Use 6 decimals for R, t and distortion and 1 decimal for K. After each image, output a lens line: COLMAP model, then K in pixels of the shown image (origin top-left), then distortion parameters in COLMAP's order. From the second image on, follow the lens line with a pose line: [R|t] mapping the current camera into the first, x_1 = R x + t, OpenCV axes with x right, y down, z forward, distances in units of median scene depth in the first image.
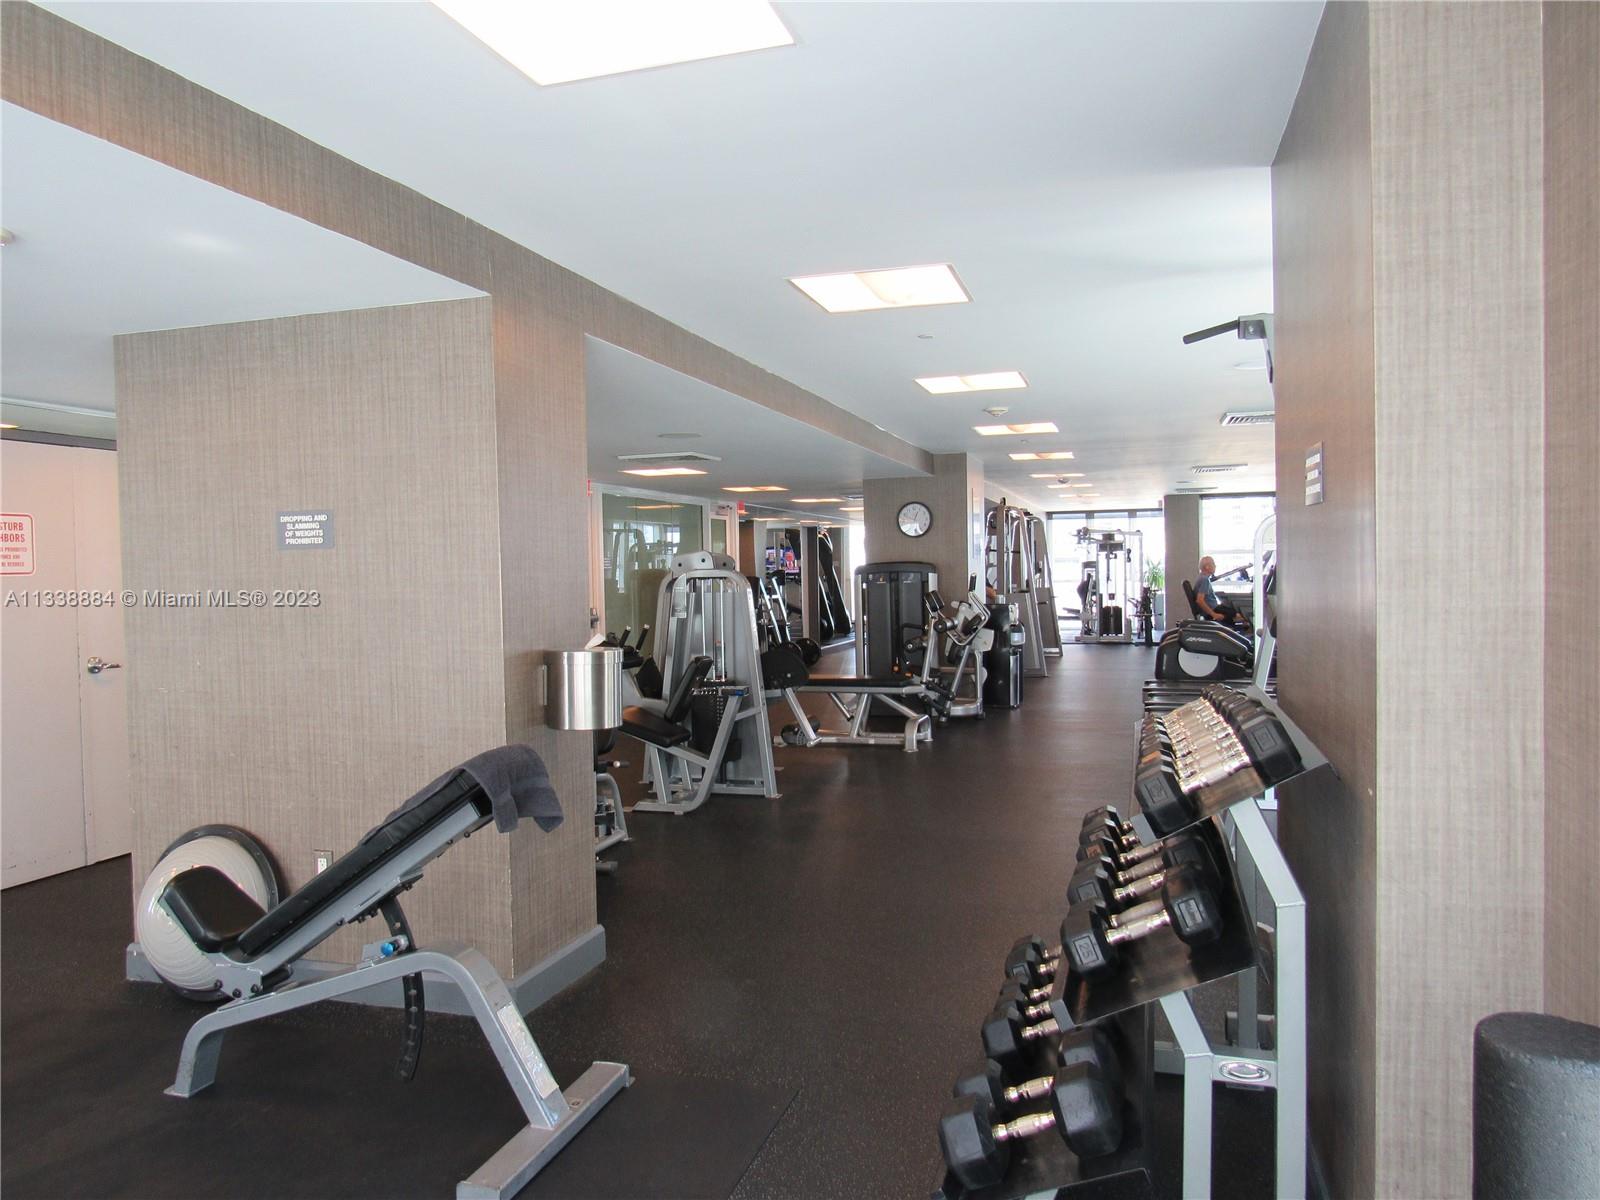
lens RADIAL K [[1135.4, 0, 794.5], [0, 1135.4, 602.0], [0, 0, 1]] dist [-0.026046, -0.004283]
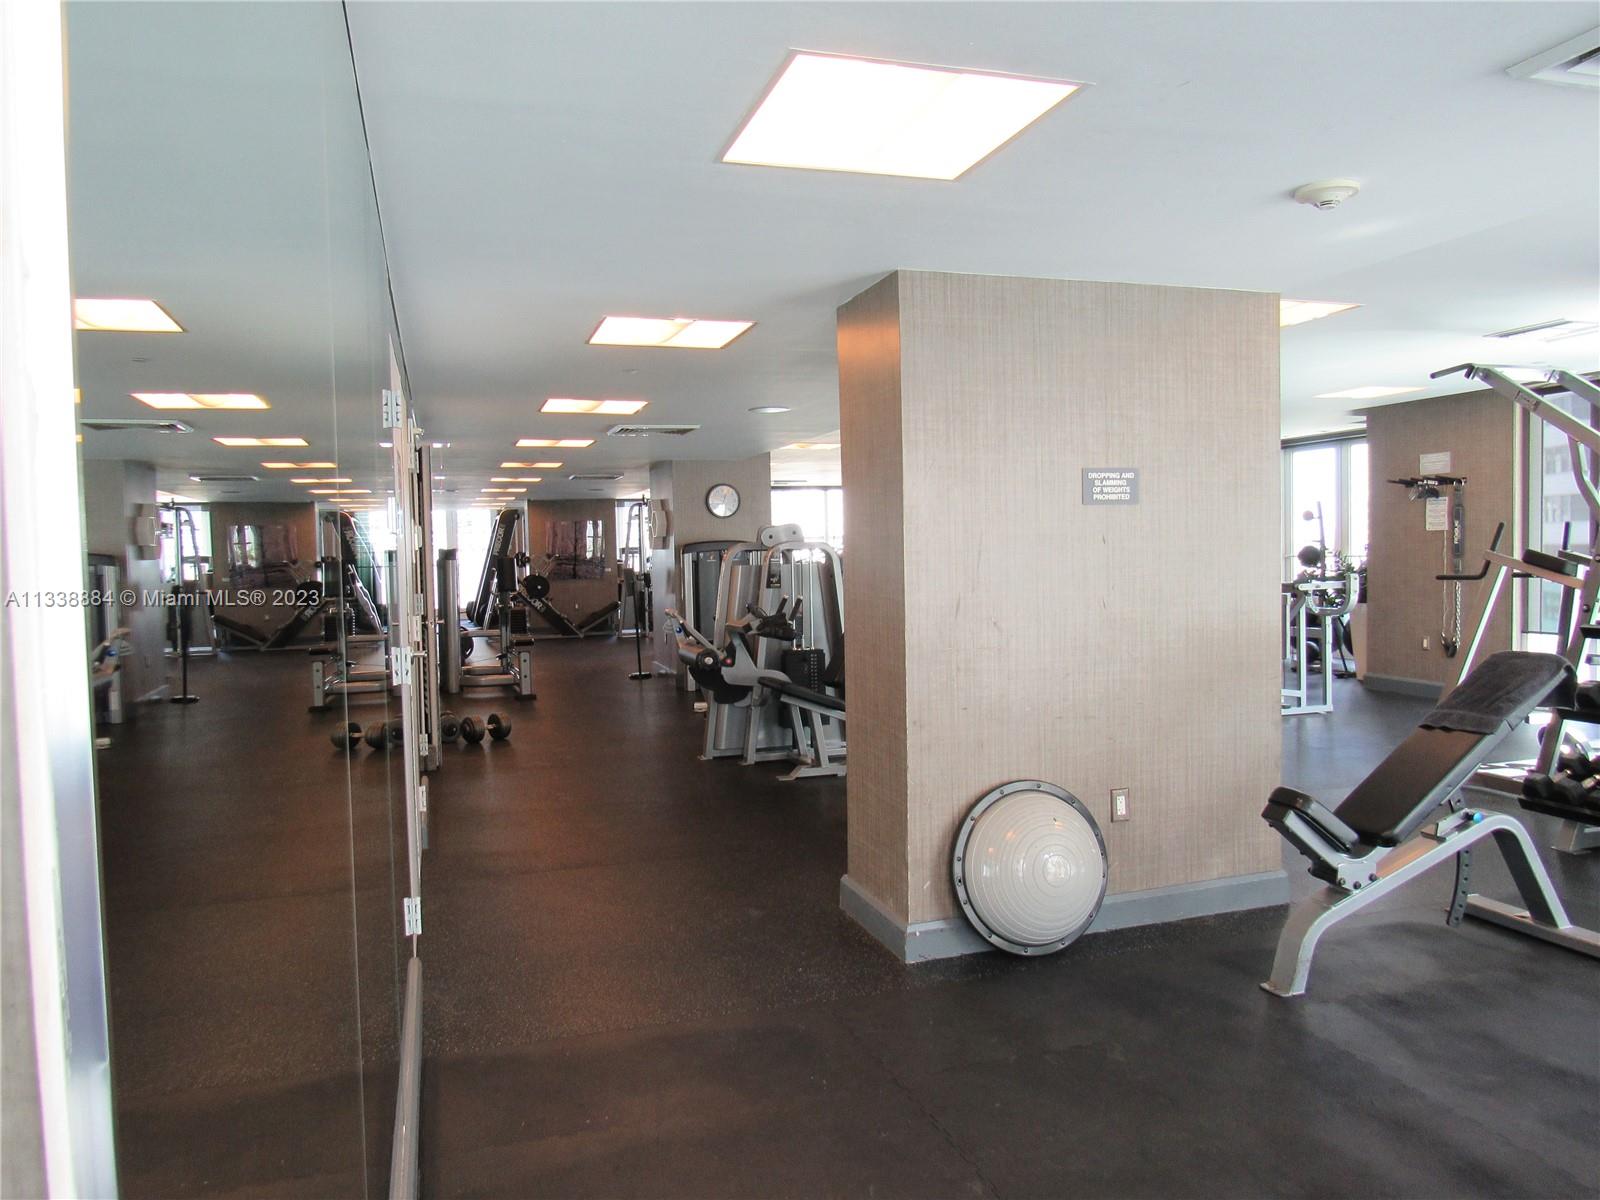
lens RADIAL K [[1135.4, 0, 794.5], [0, 1135.4, 599.5], [0, 0, 1]] dist [-0.026046, -0.004283]
pose [[0.819913, -0.027560, 0.571825, -1.284538], [0.025285, 0.999609, 0.011922, 0.021659], [-0.571930, 0.004684, 0.820289, 0.302540]]
